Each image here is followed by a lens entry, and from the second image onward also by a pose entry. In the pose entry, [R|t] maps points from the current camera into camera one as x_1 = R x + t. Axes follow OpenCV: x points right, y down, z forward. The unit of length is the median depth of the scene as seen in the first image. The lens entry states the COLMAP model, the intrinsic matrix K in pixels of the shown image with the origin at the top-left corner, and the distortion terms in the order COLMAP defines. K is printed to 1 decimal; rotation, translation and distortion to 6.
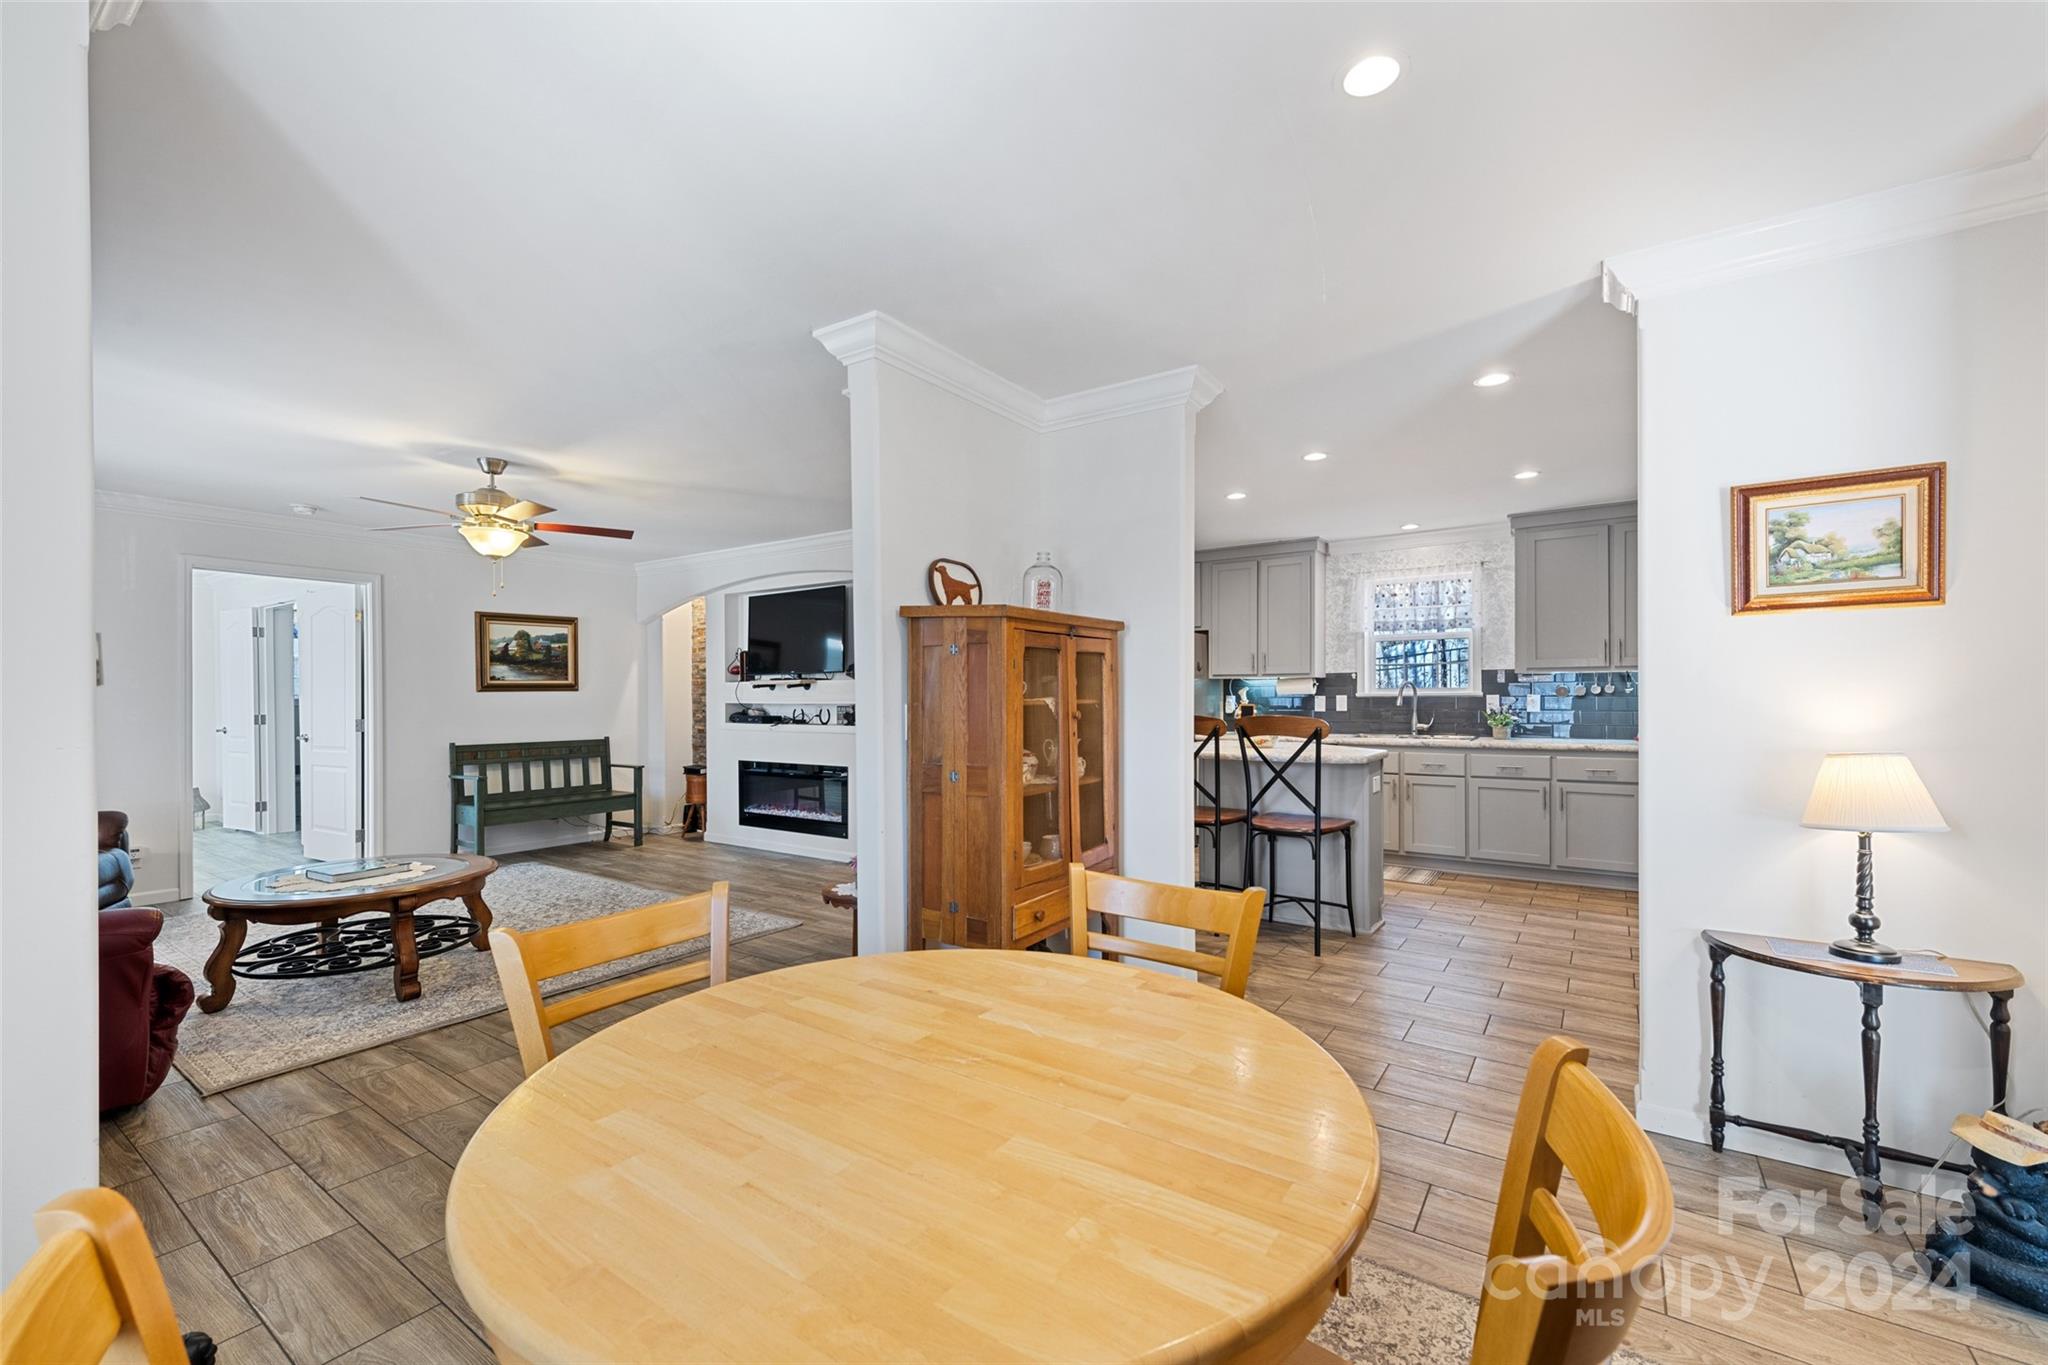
lens RADIAL K [[858.8, 0, 1024.0], [0, 858.8, 682.5], [0, 0, 1]] dist [0.000295, 0.000010]
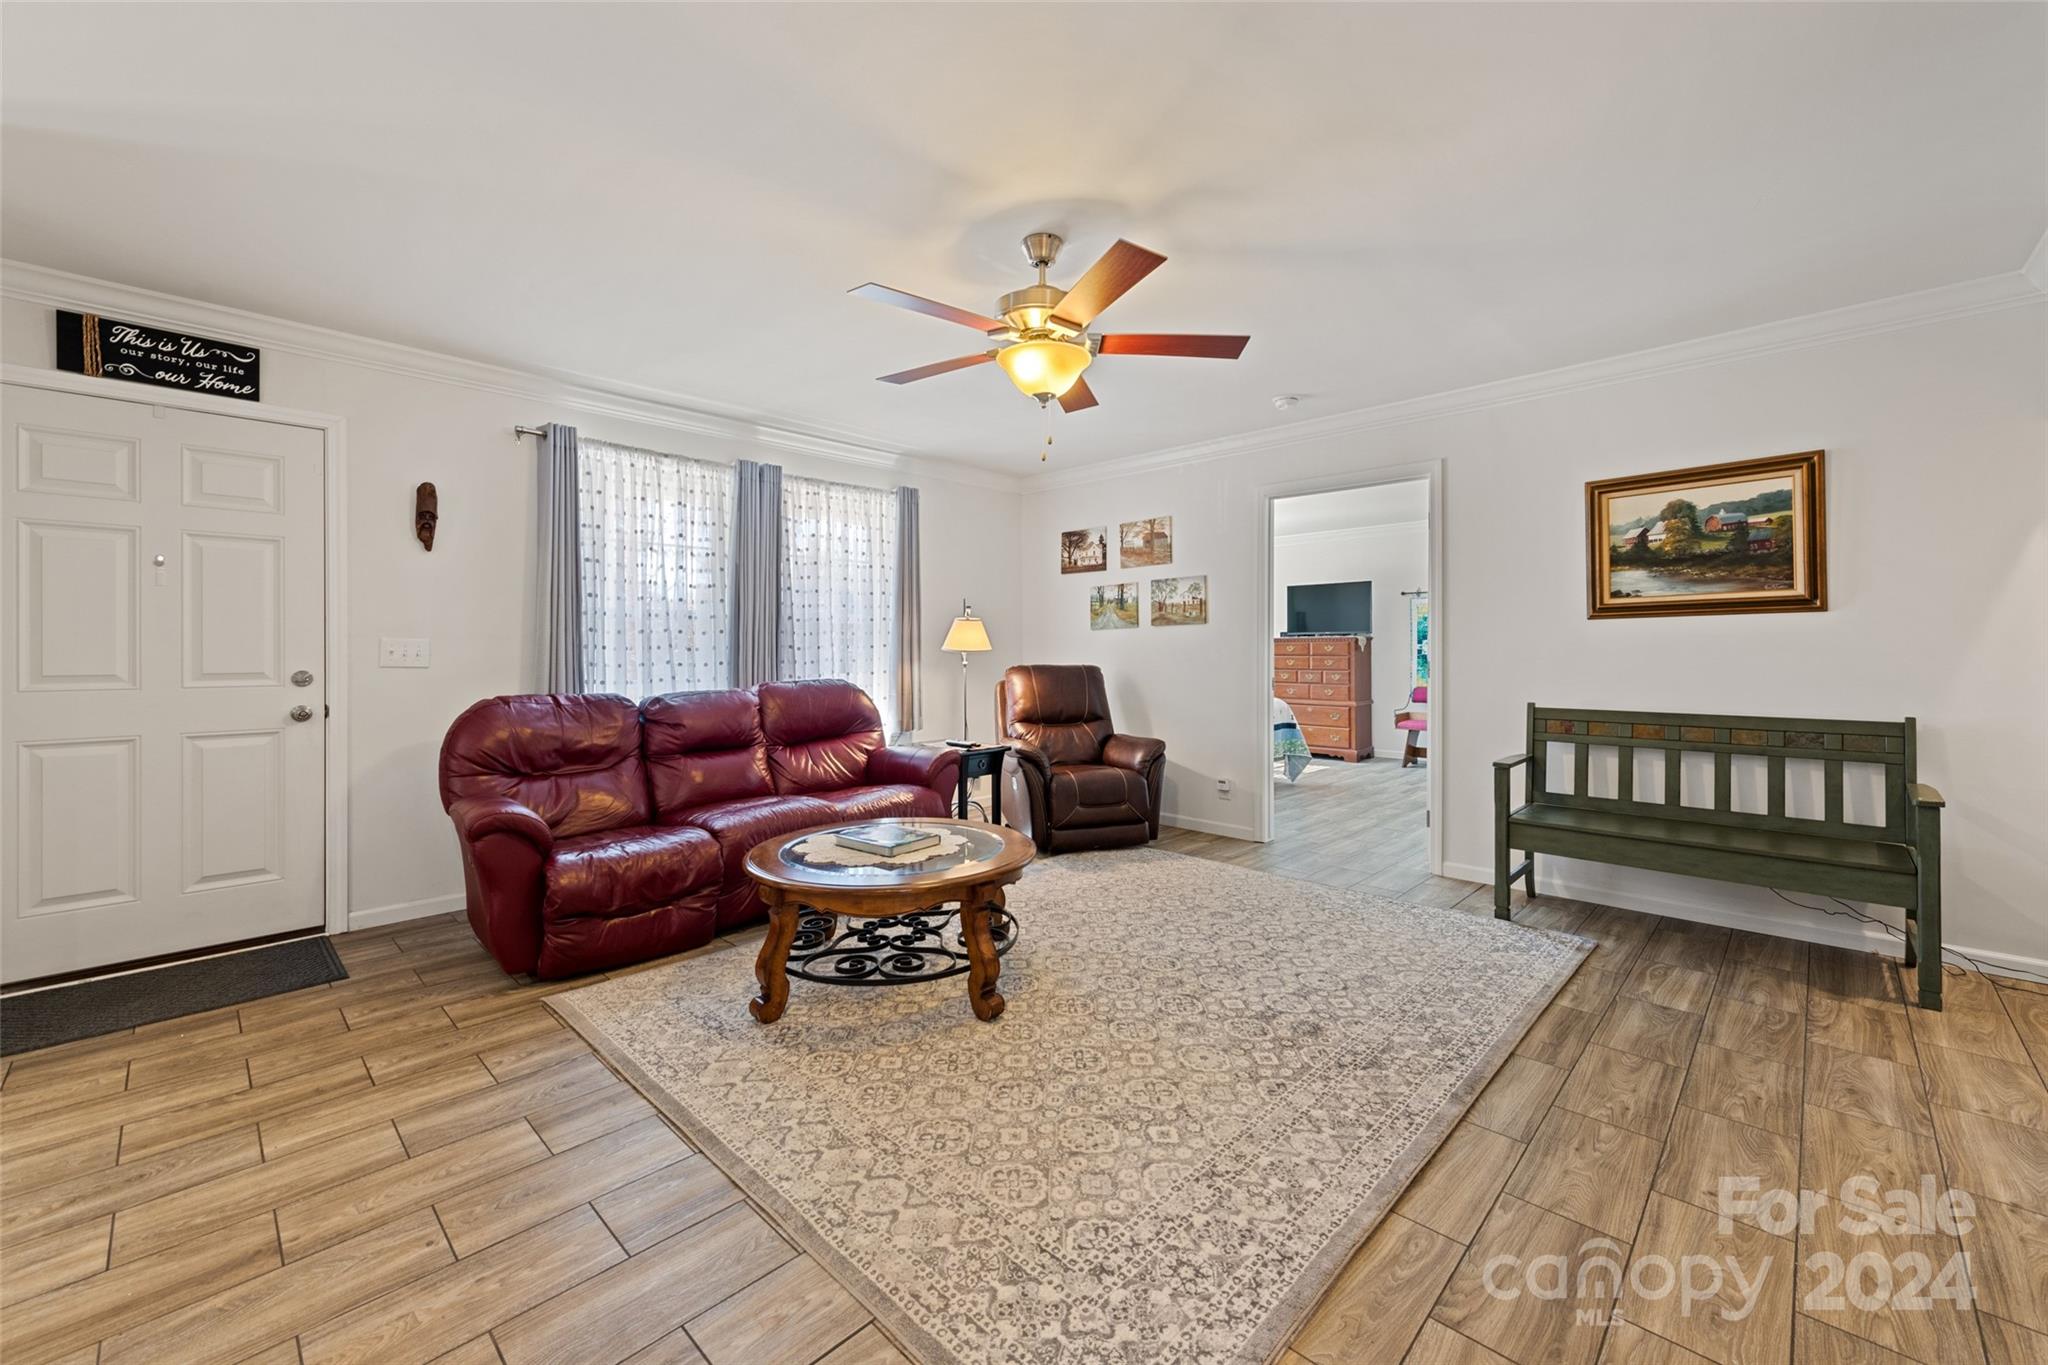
lens RADIAL K [[815.7, 0, 1024.3], [0, 815.7, 654.0], [0, 0, 1]] dist [0.000941, 0.000049]
pose [[-0.154359, 0.000568, -0.988015, -0.027162], [0.014042, 0.999900, -0.001619, 0.029133], [0.987915, -0.014123, -0.154352, 0.685052]]
